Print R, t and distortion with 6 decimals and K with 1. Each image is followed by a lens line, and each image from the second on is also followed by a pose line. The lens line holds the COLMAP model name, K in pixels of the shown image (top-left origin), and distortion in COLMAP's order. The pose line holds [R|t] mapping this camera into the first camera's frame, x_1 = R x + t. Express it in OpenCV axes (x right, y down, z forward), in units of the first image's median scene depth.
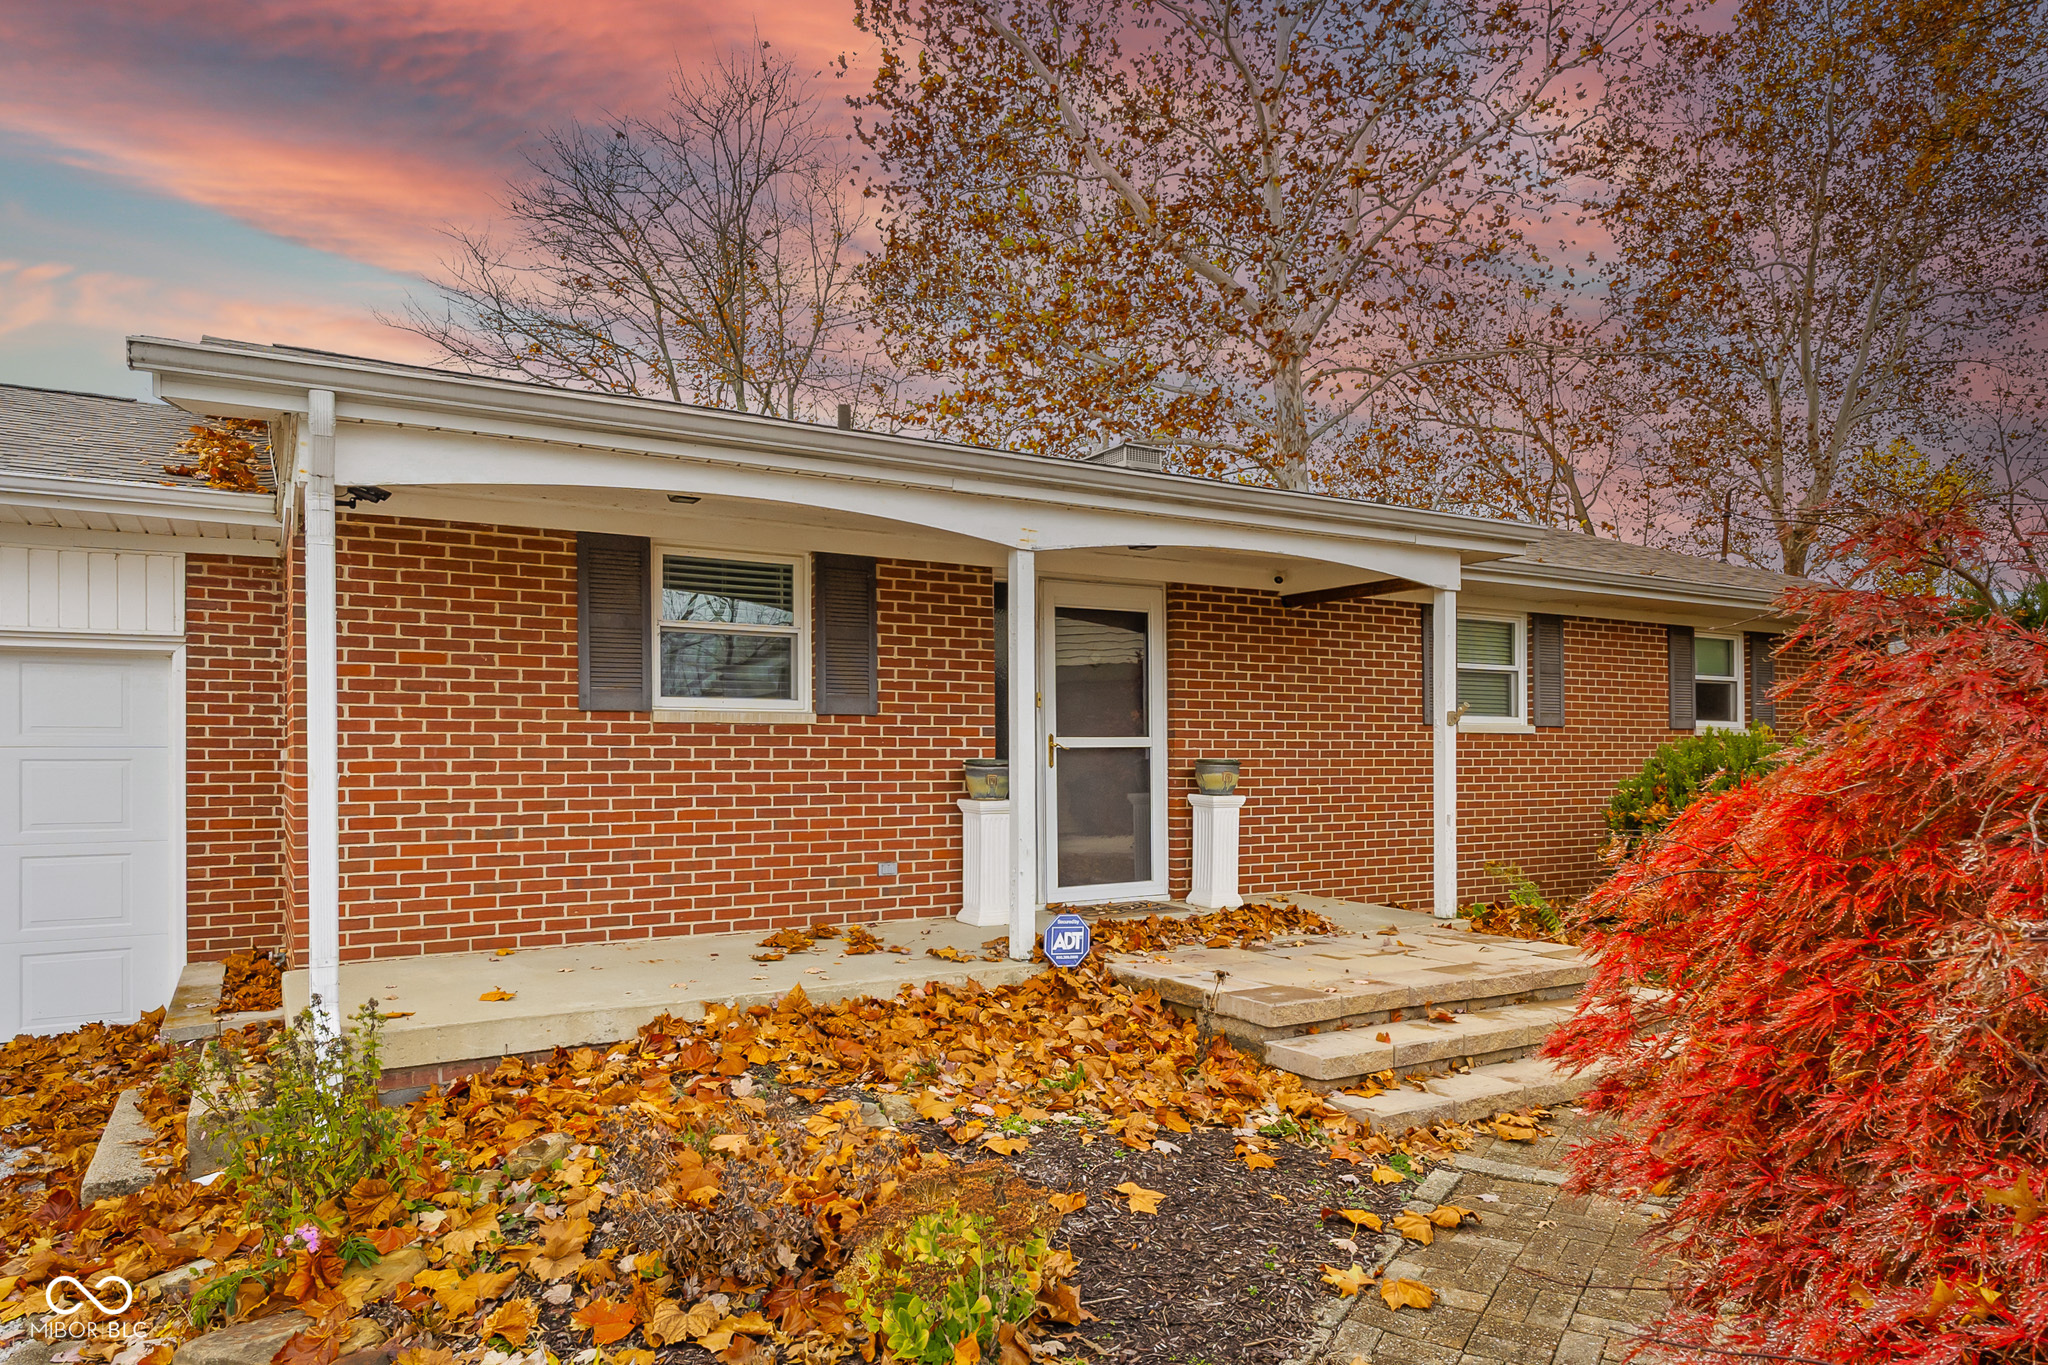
lens RADIAL K [[1149.5, 0, 968.2], [0, 1149.5, 751.1], [0, 0, 1]] dist [-0.005582, -0.004793]
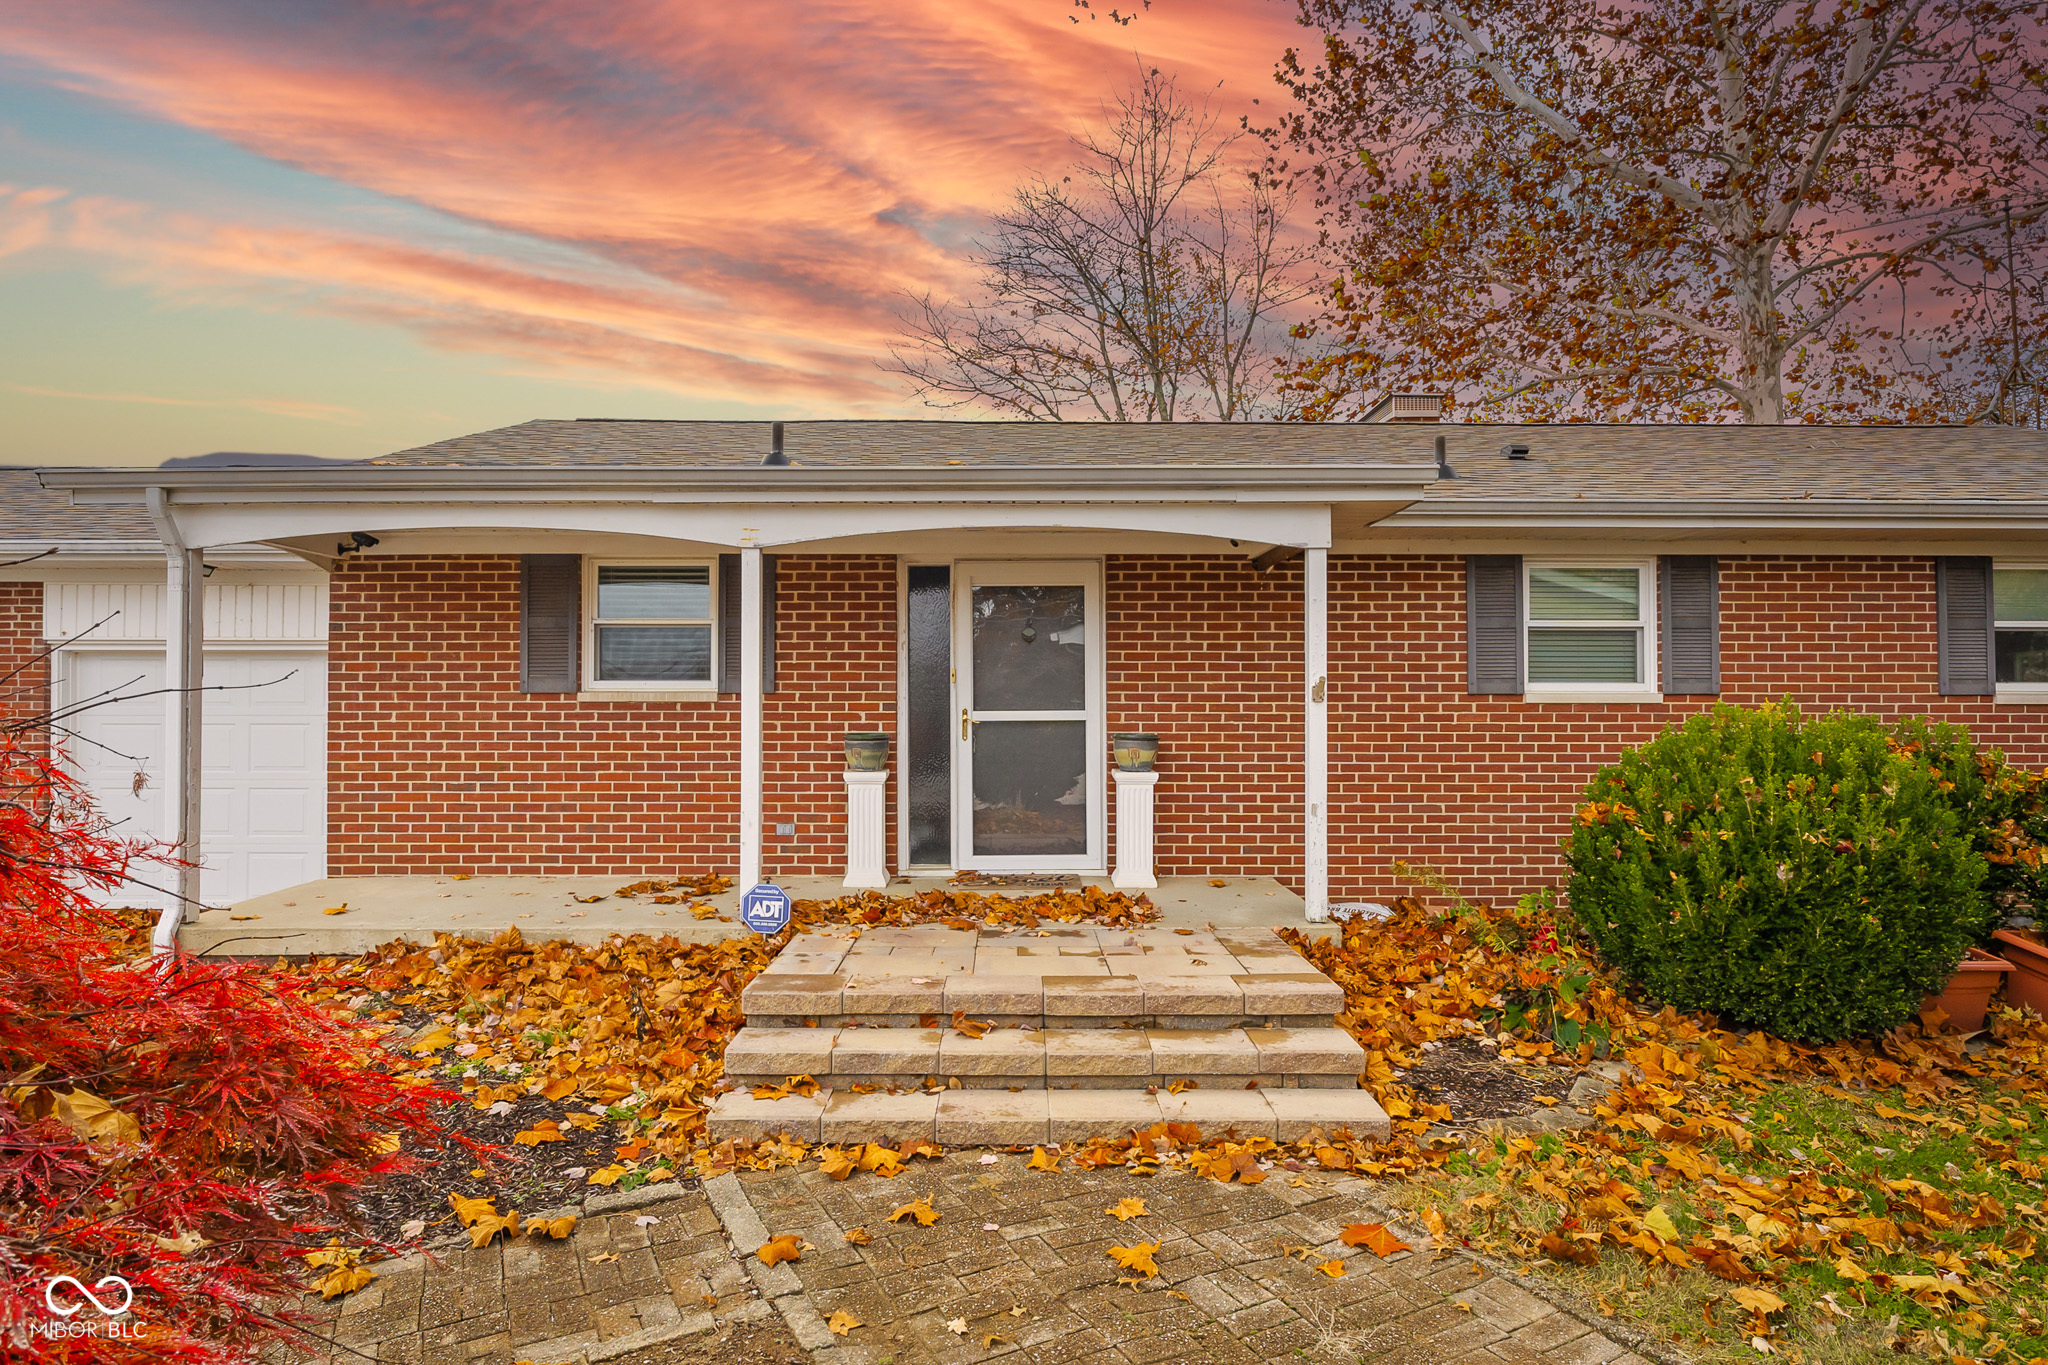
lens RADIAL K [[1149.5, 0, 1014.7], [0, 1149.5, 677.2], [0, 0, 1]] dist [-0.005582, -0.004793]
pose [[0.887185, -0.006540, -0.461367, 0.687052], [-0.000594, 0.999883, -0.015316, -0.031320], [0.461413, 0.013862, 0.887077, 0.106009]]
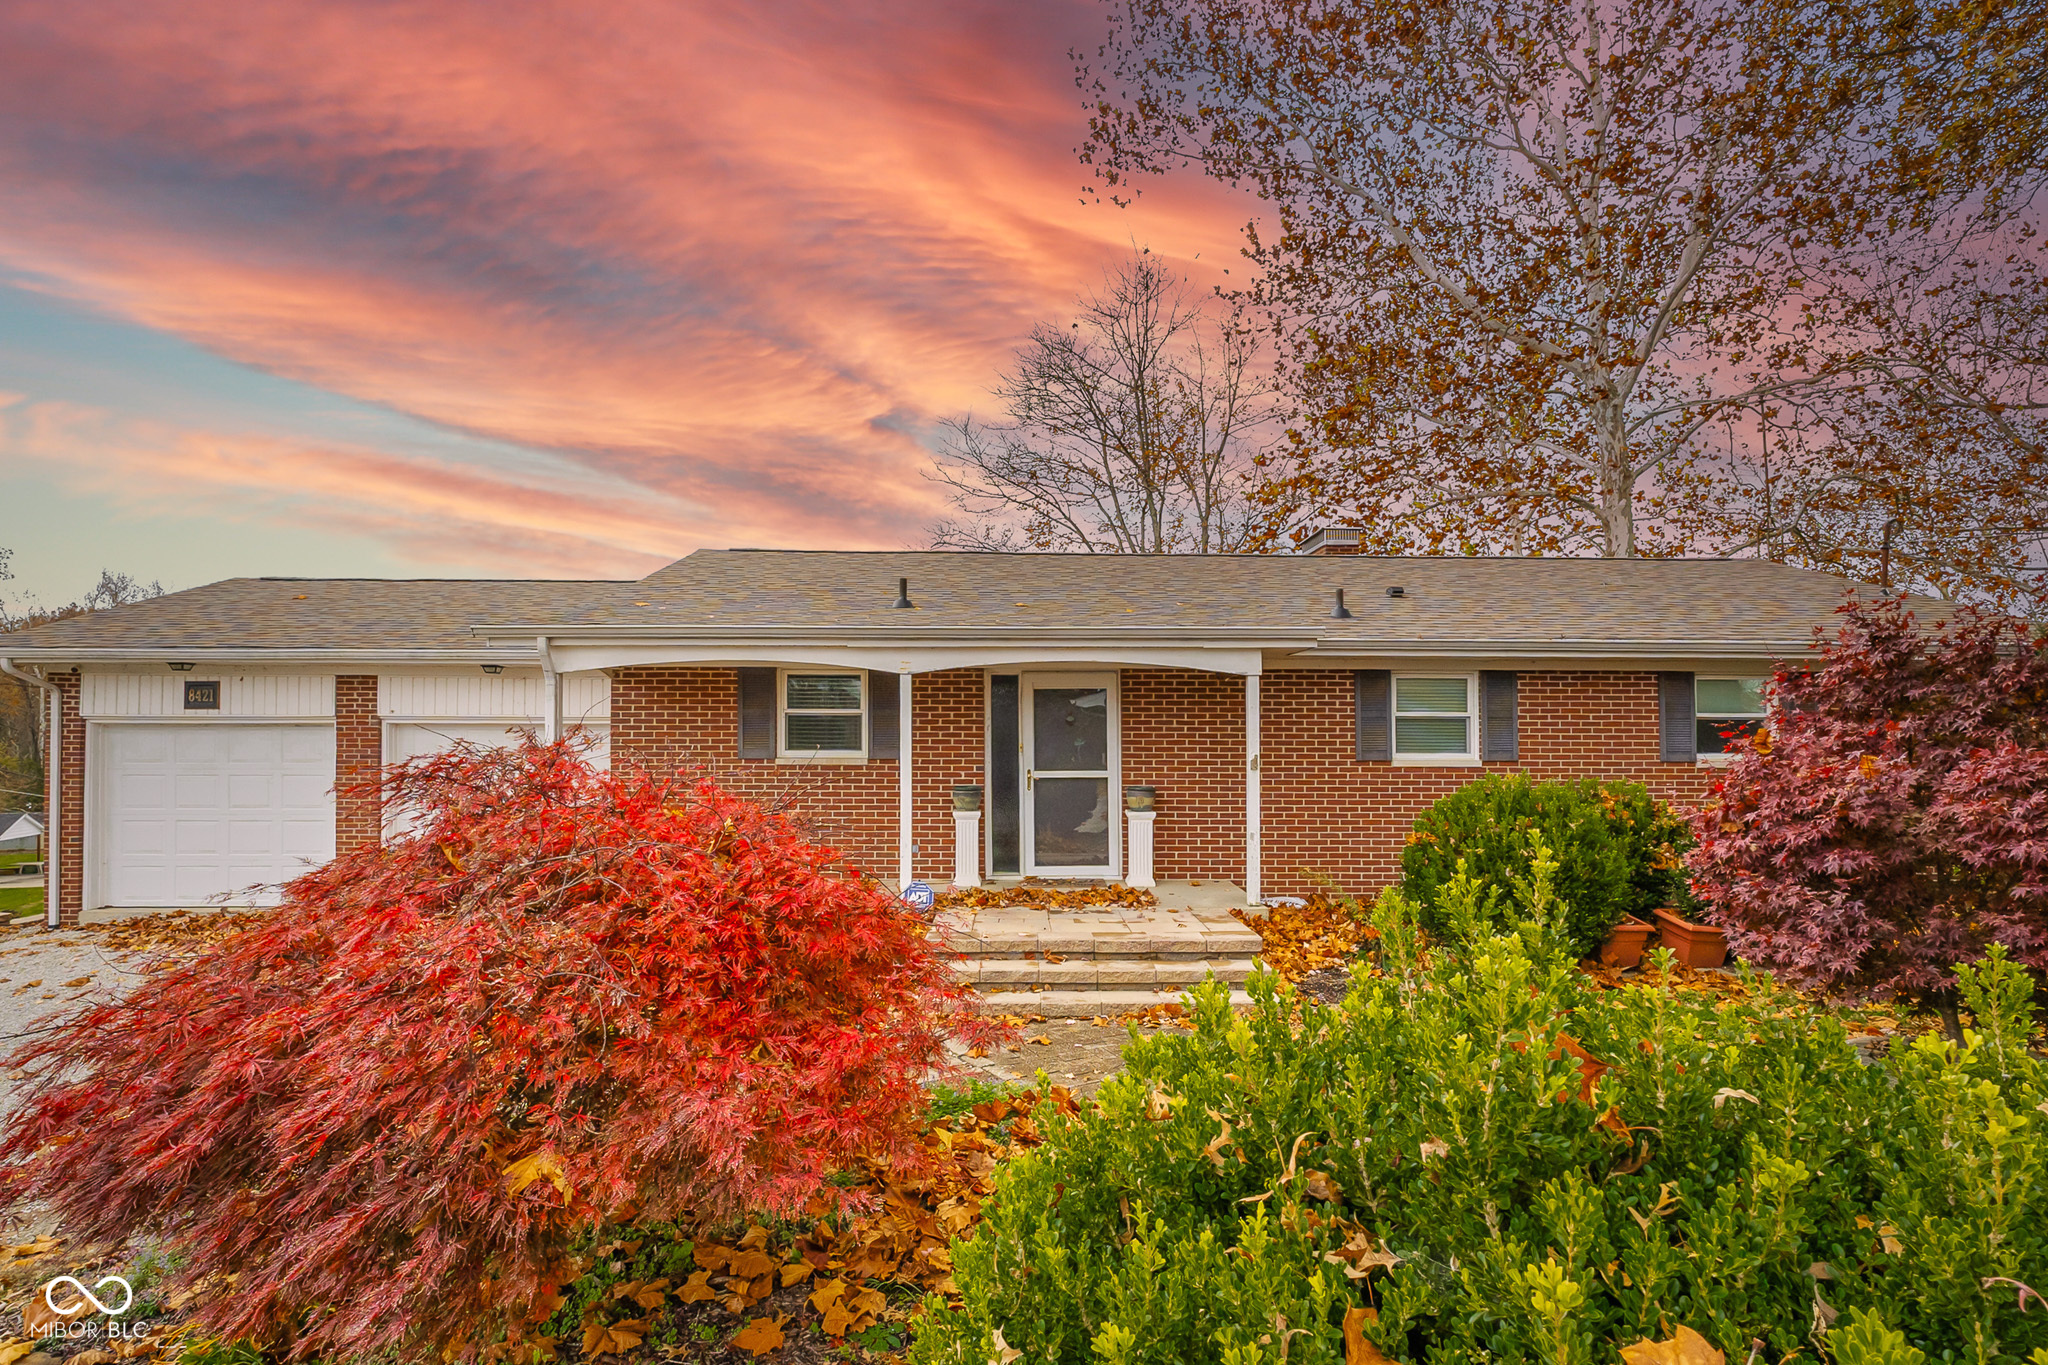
lens RADIAL K [[1043.1, 0, 1039.3], [0, 1043.1, 682.0], [0, 0, 1]] dist [-0.008087, 0.001214]
pose [[0.897477, -0.017188, -0.440727, 0.837571], [-0.003656, 0.998916, -0.046401, -0.079330], [0.441047, 0.043255, 0.896441, -0.343570]]
